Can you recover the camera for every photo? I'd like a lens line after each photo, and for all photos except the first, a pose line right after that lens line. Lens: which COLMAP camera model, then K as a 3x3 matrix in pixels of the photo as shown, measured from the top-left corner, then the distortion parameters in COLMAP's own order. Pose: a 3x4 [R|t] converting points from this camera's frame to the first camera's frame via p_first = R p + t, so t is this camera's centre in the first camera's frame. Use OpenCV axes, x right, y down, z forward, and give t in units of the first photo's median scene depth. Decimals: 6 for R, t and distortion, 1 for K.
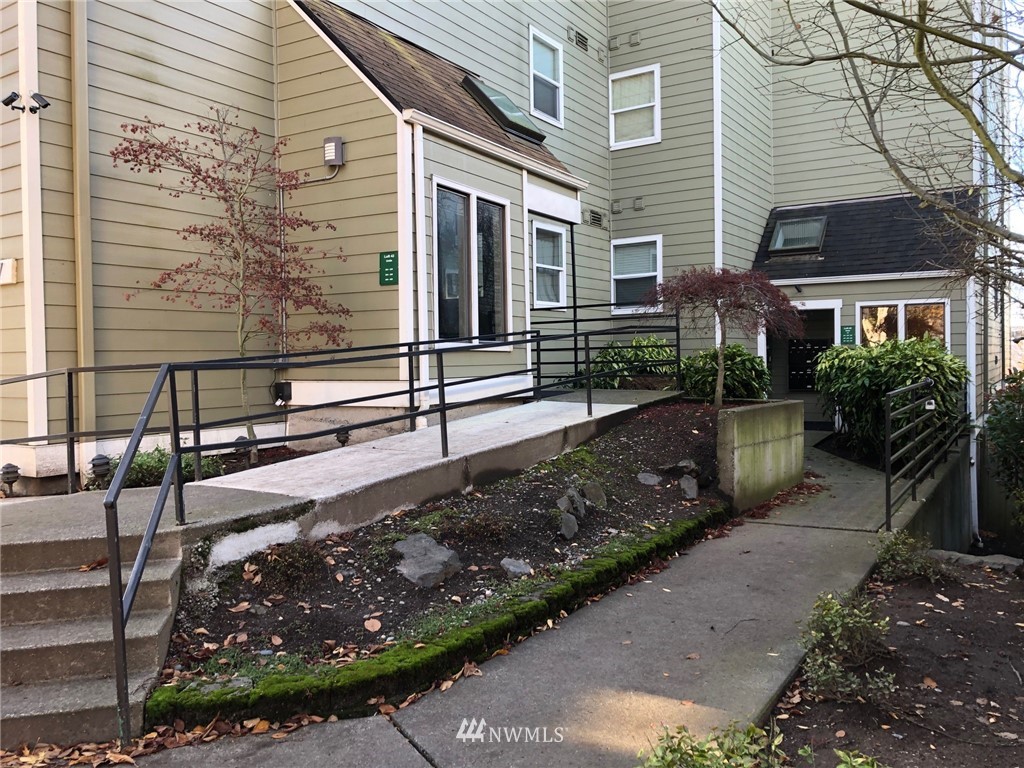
lens RADIAL K [[838.6, 0, 512.0], [0, 838.6, 384.0], [0, 0, 1]] dist [0.162053, -0.539697]
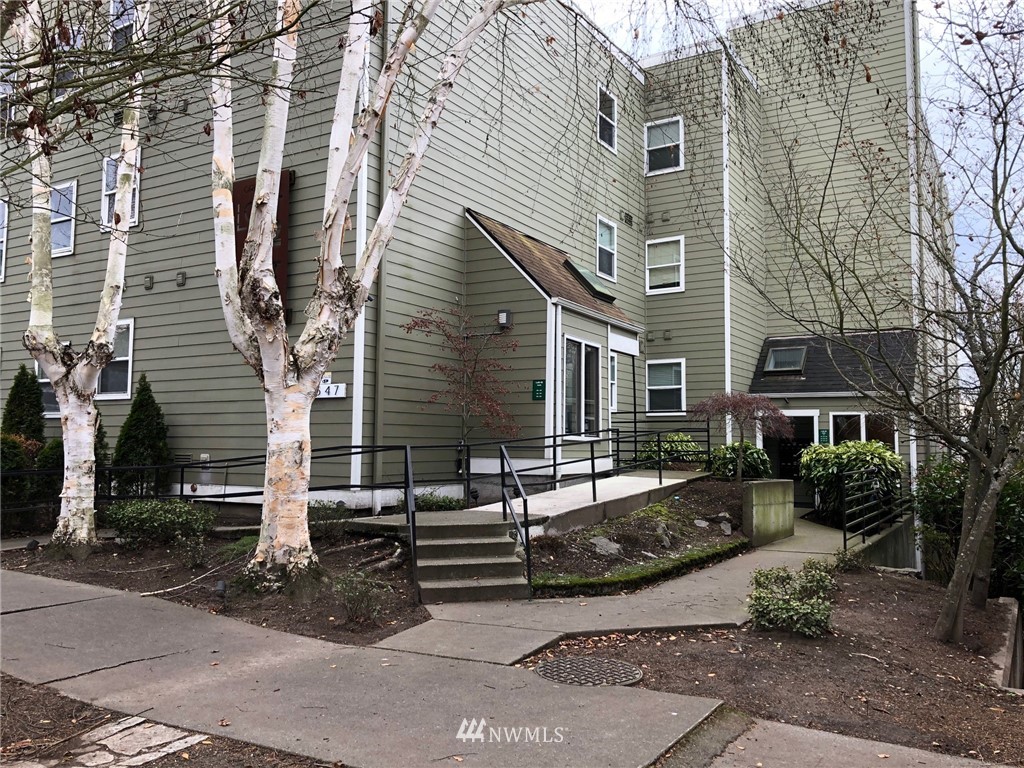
lens RADIAL K [[838.6, 0, 512.0], [0, 838.6, 384.0], [0, 0, 1]] dist [0.162053, -0.539697]
pose [[0.999519, 0.026216, 0.016575, -0.194564], [-0.024325, 0.994118, -0.105533, 0.021150], [-0.019244, 0.105079, 0.994278, -0.533427]]
